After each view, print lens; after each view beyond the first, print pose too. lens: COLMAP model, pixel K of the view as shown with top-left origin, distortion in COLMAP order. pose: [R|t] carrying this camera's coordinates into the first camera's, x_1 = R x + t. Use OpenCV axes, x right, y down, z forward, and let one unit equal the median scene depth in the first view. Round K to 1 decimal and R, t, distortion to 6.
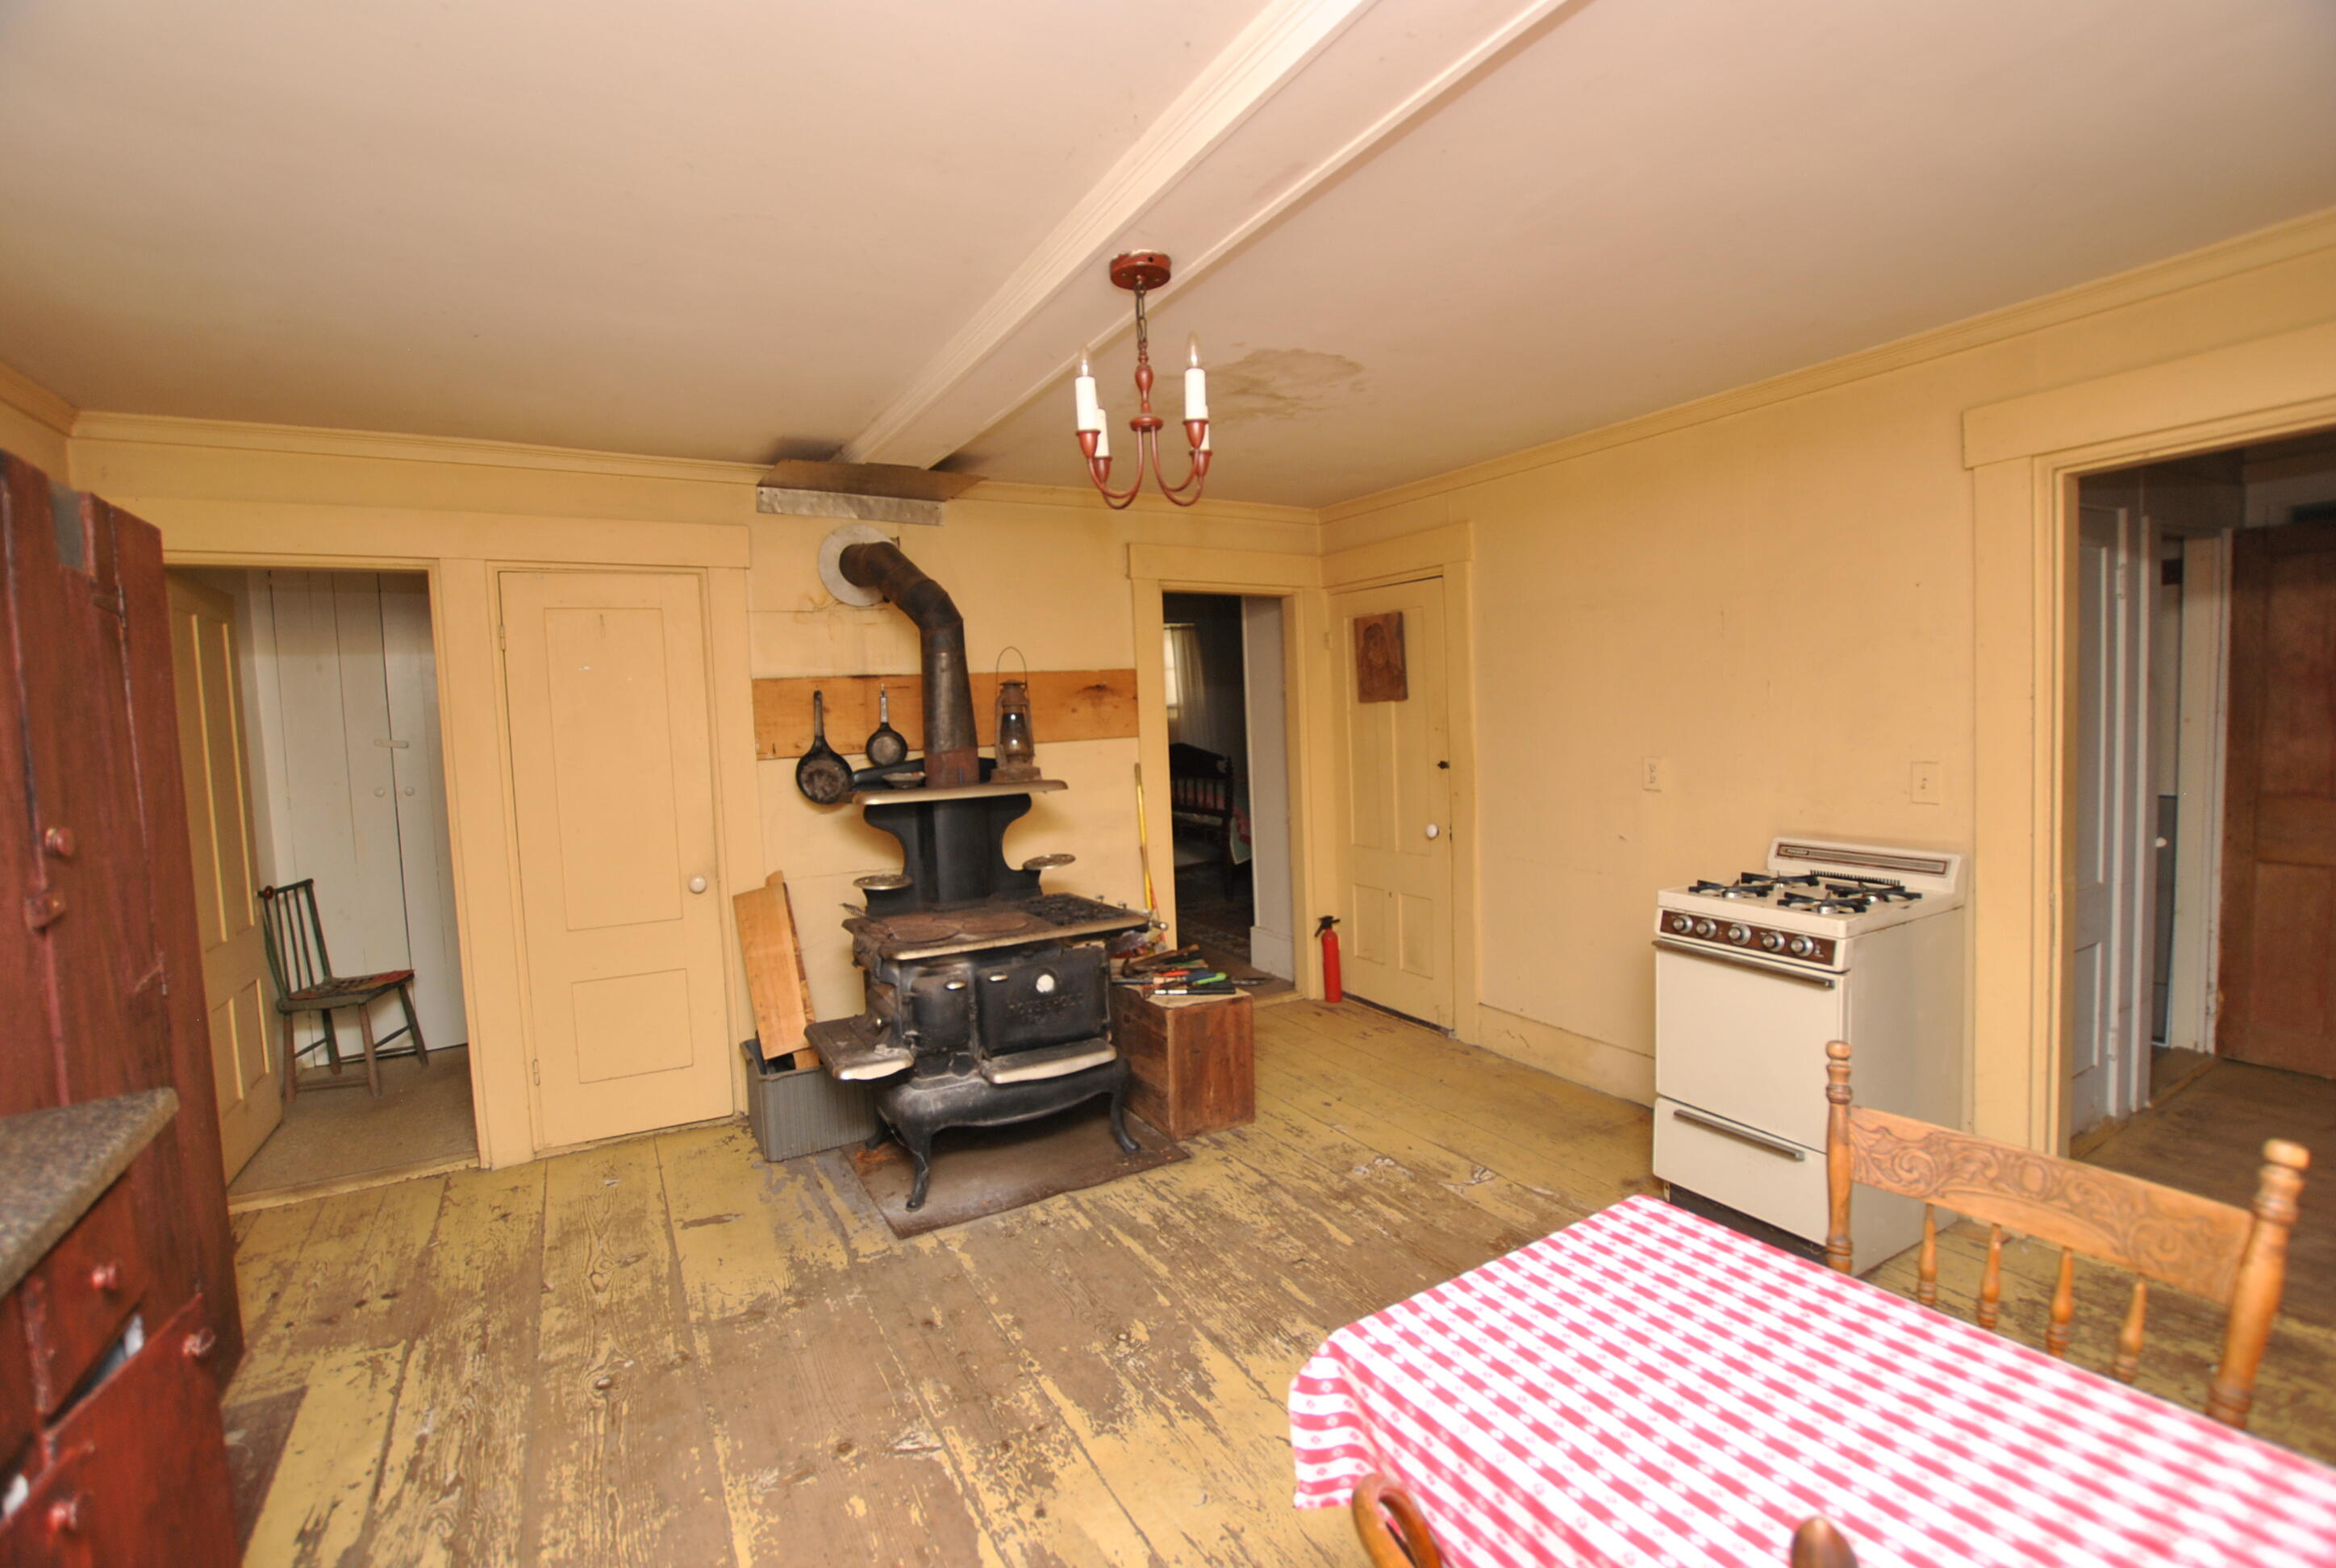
lens RADIAL K [[1029.1, 0, 1168.6], [0, 1029.1, 760.3], [0, 0, 1]] dist [-0.040224, 0.007420]
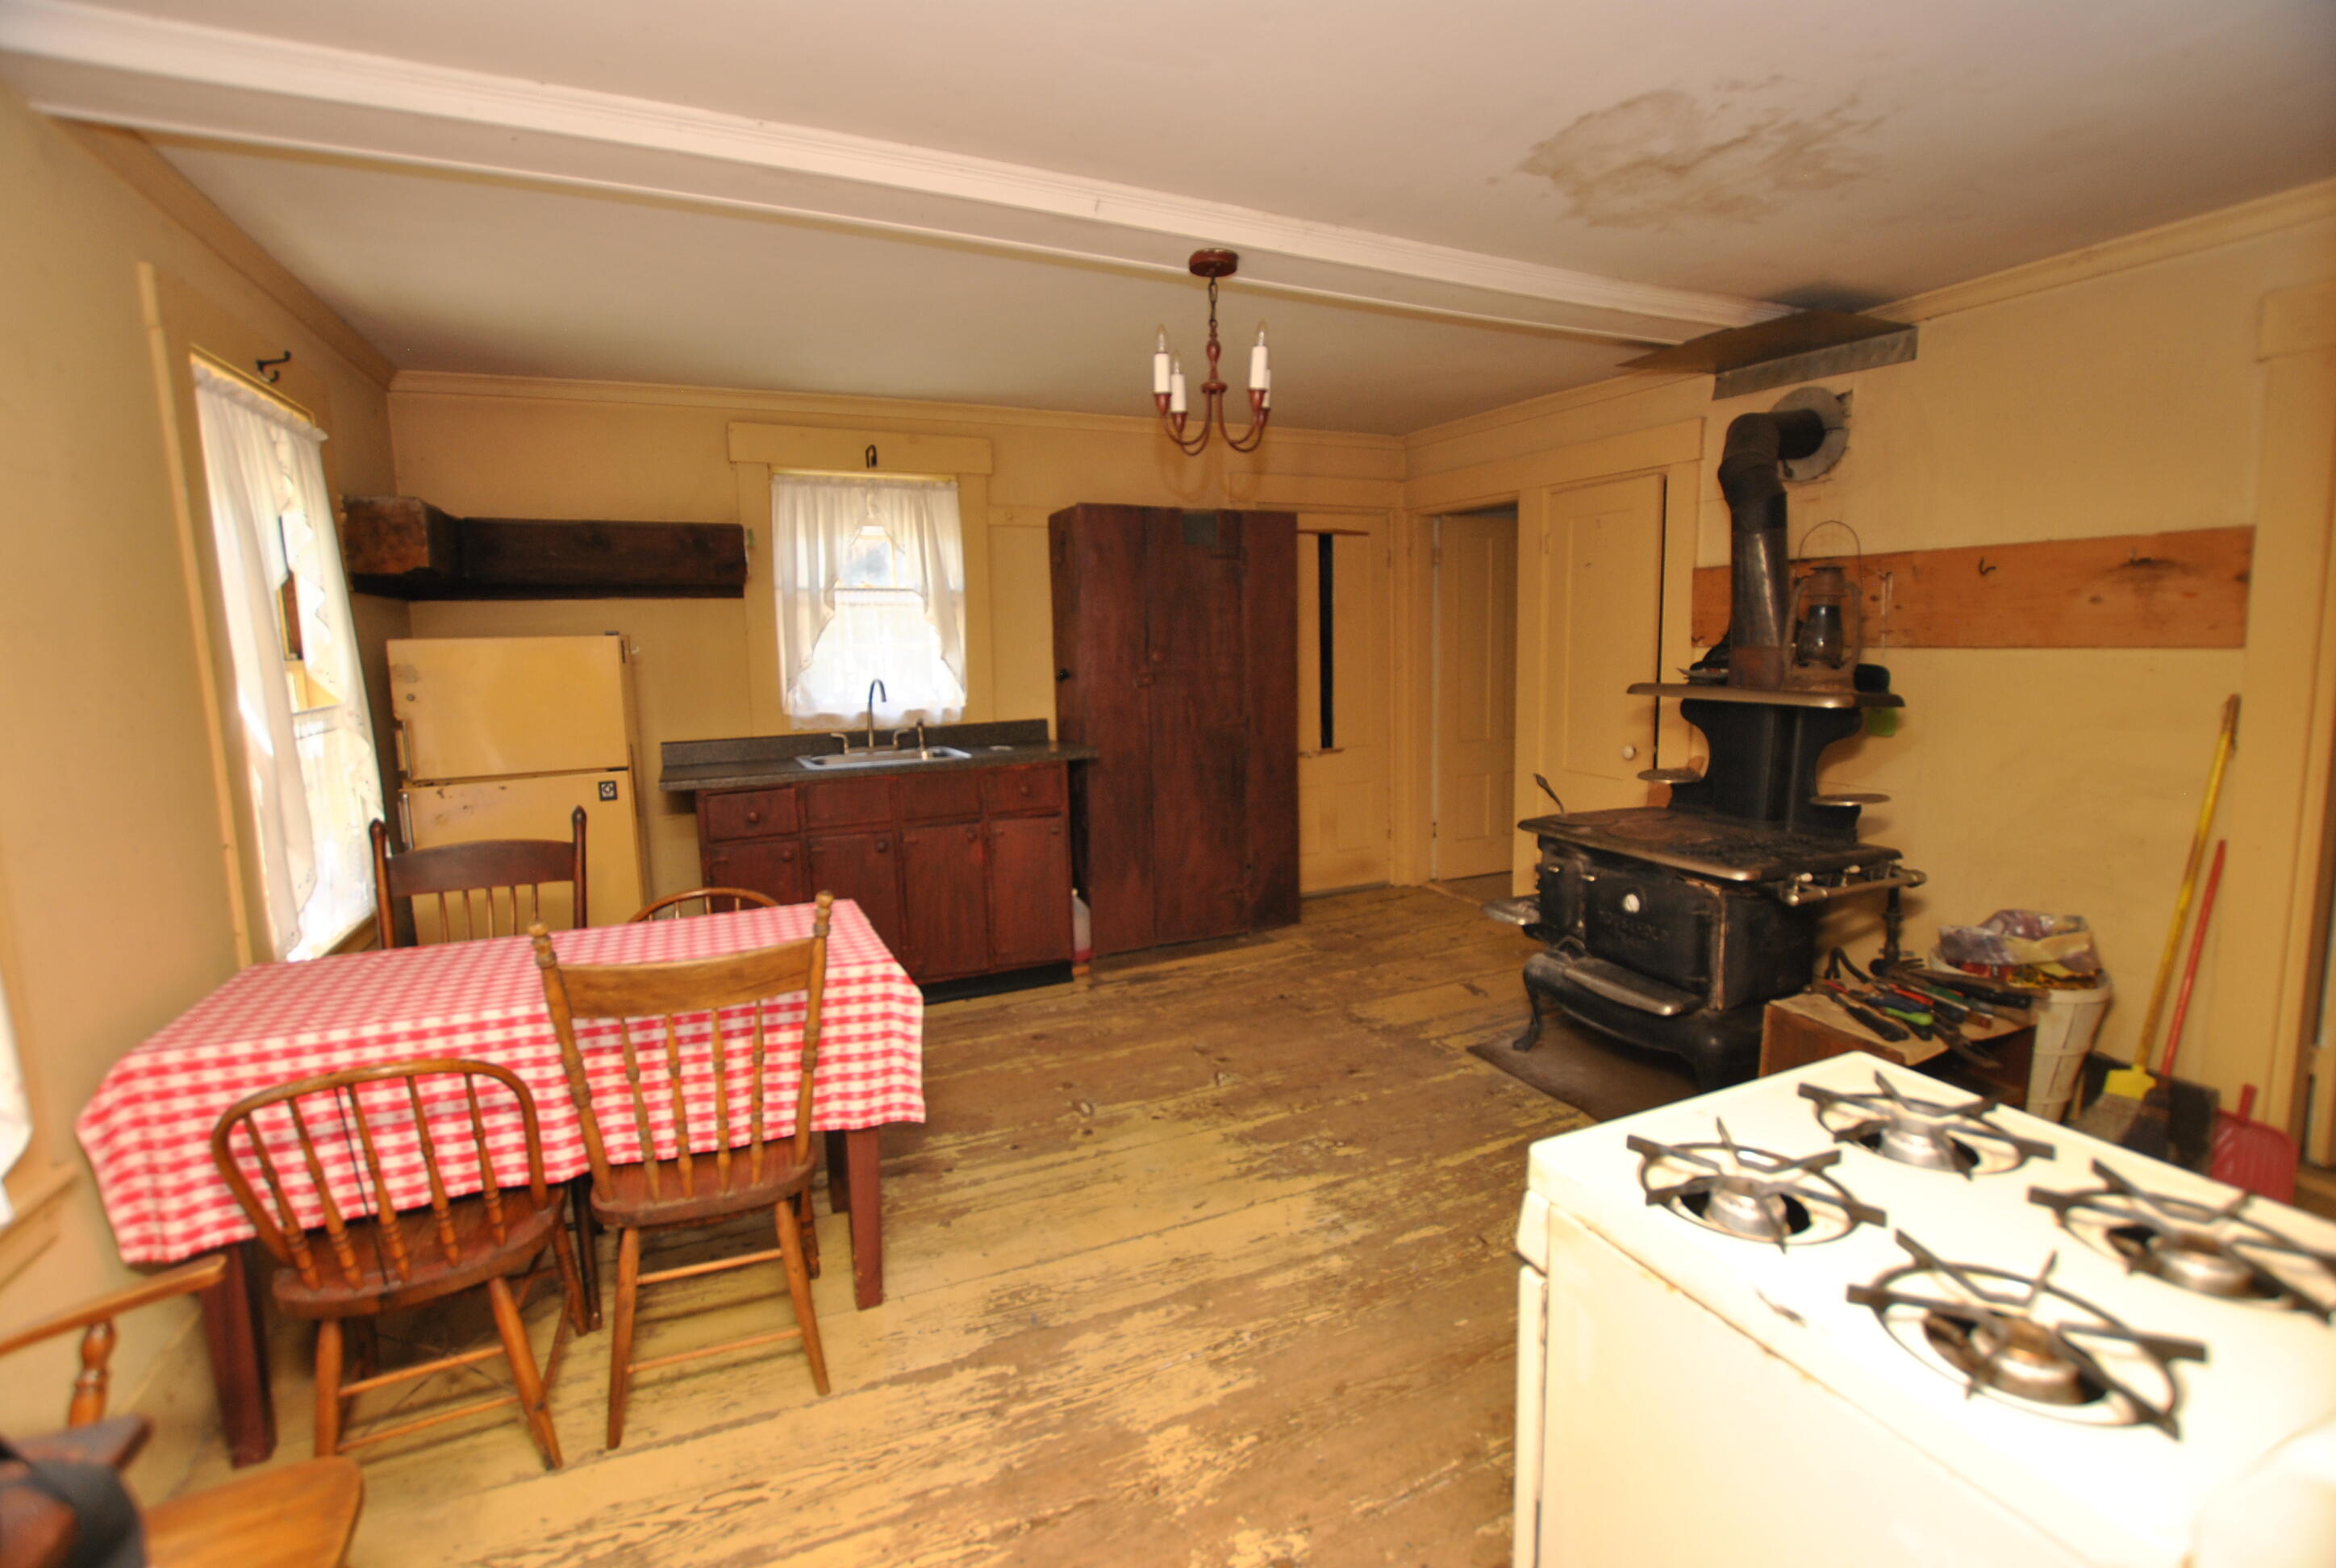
lens RADIAL K [[1029.1, 0, 1168.6], [0, 1029.1, 760.3], [0, 0, 1]] dist [-0.040224, 0.007420]
pose [[-0.097081, 0.159739, -0.982374, 1.095971], [-0.028506, 0.986185, 0.163175, -0.065258], [0.994868, 0.043845, -0.091187, 0.905576]]
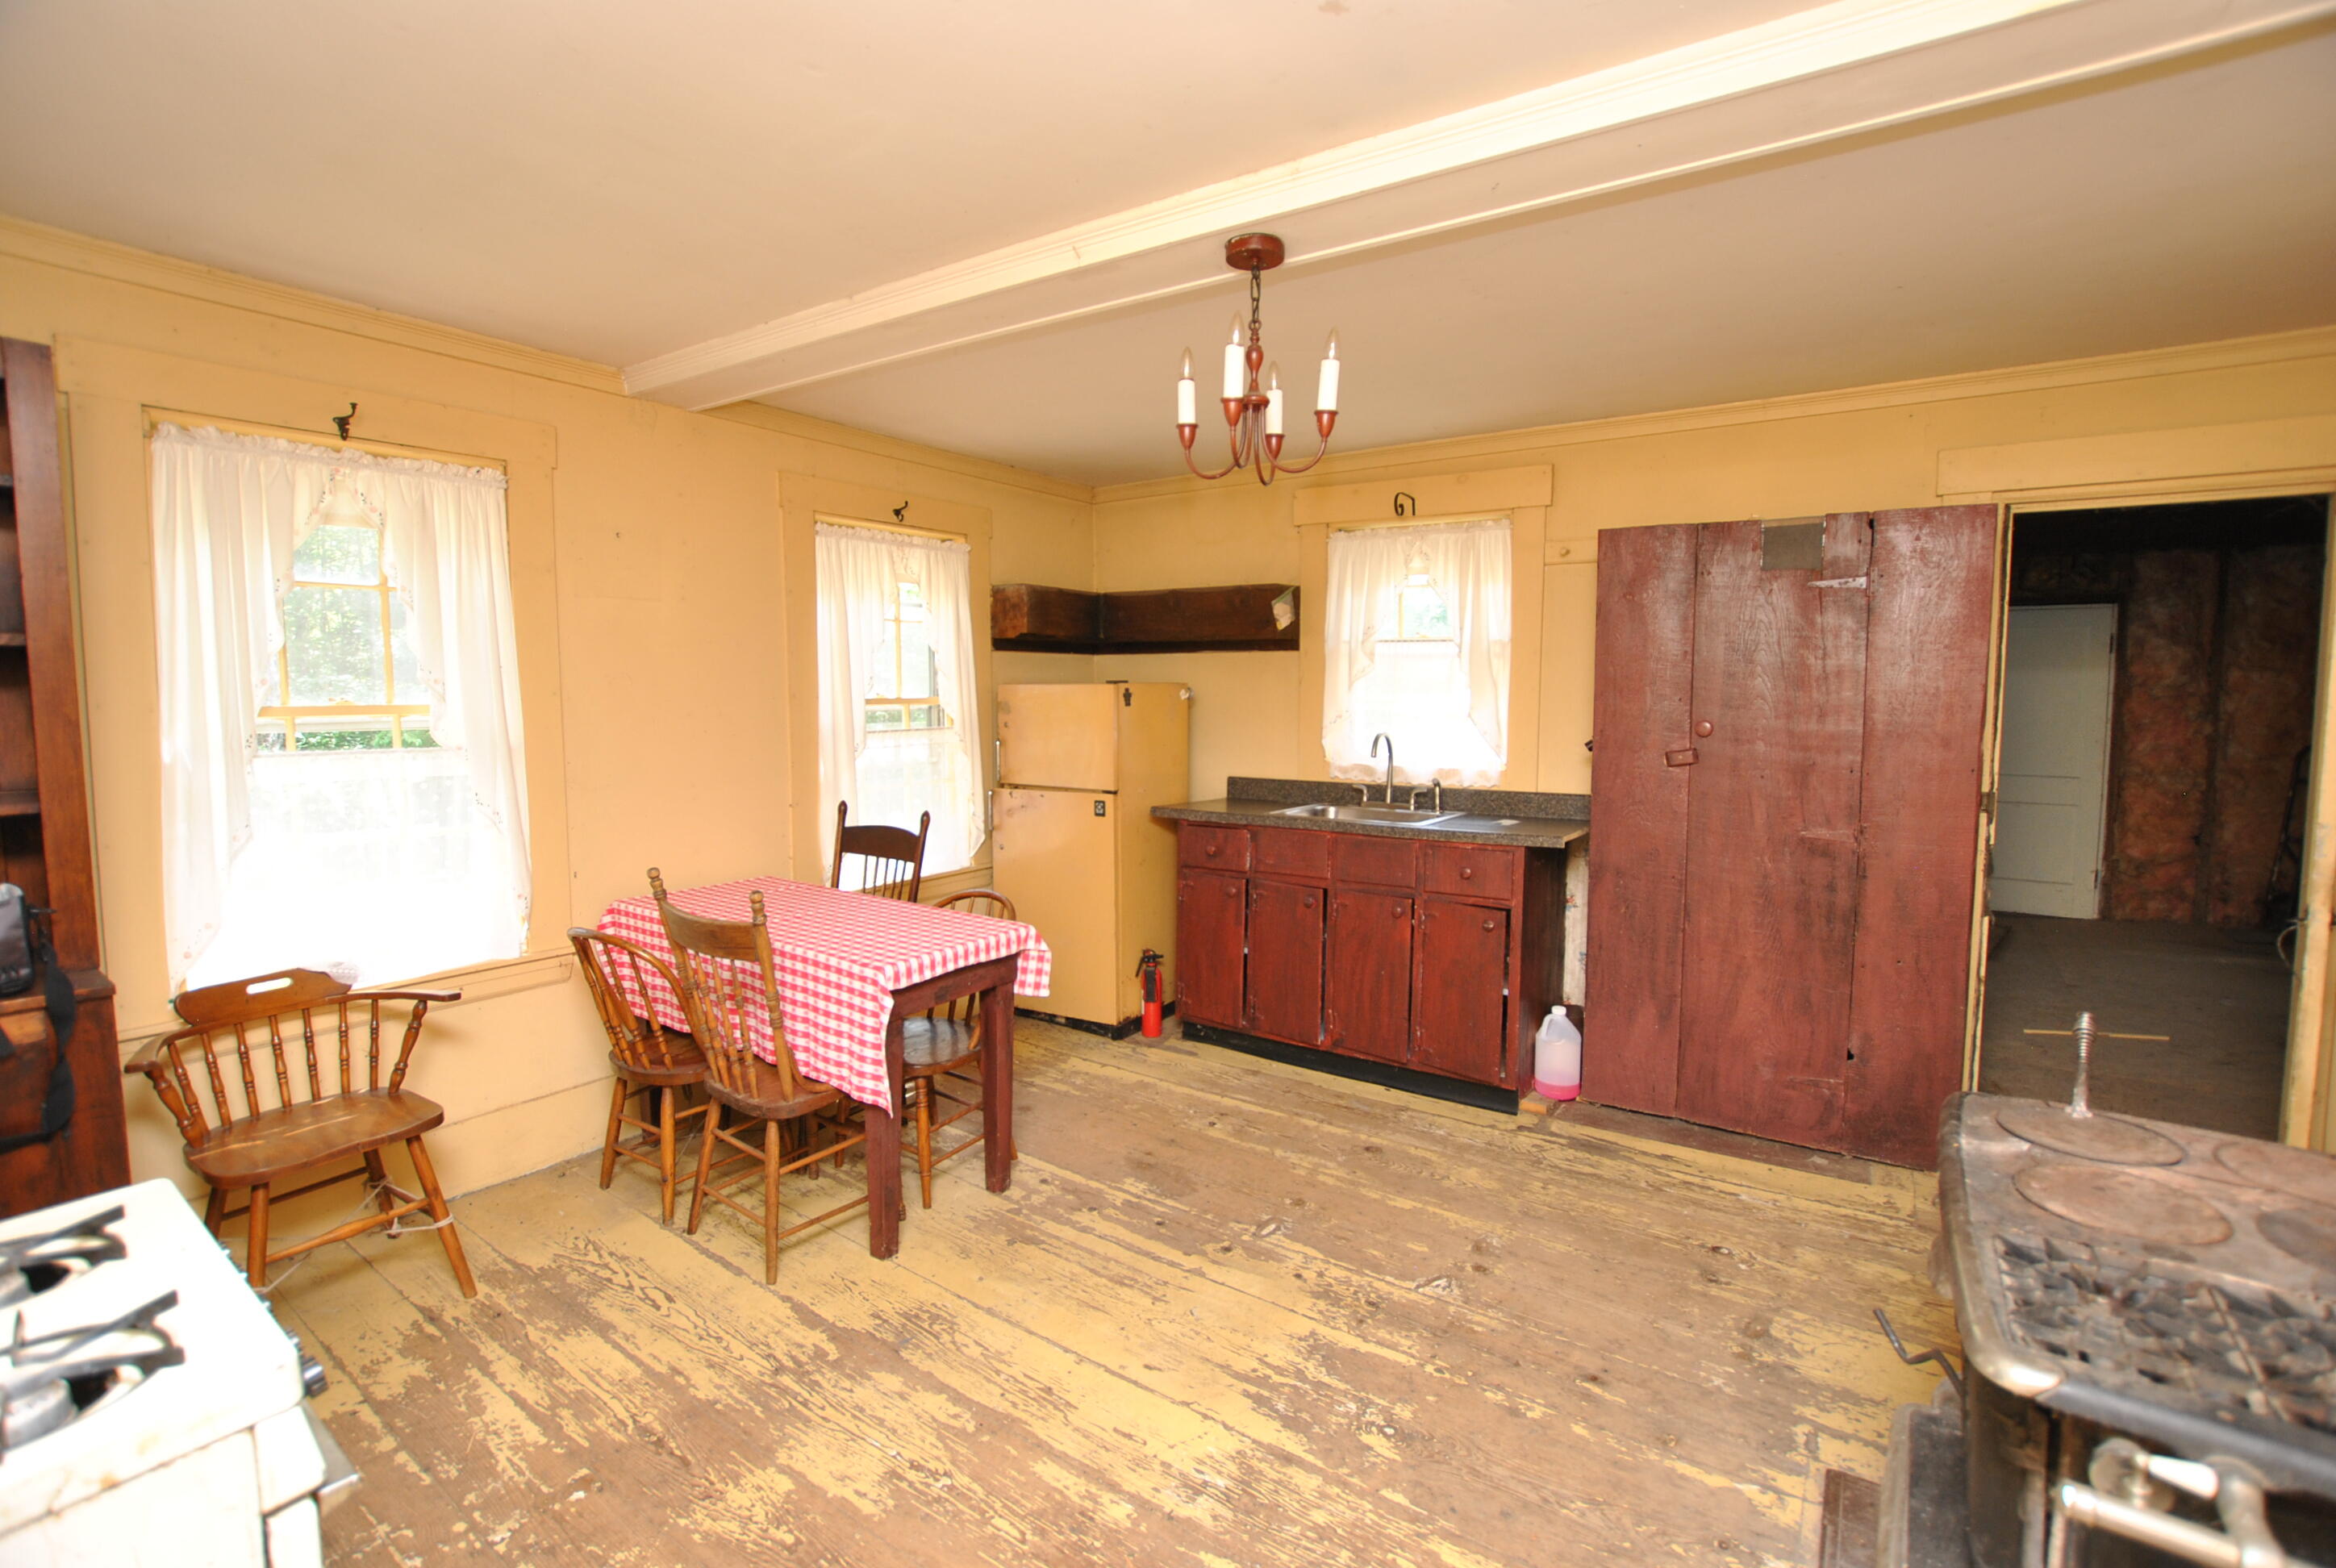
lens RADIAL K [[1028.7, 0, 1168.3], [0, 1028.7, 761.1], [0, 0, 1]] dist [-0.033910, 0.003919]
pose [[-0.903370, 0.067360, -0.423539, 0.438925], [0.010606, 0.990795, 0.134954, -0.089721], [0.428731, 0.117421, -0.895769, 1.626851]]
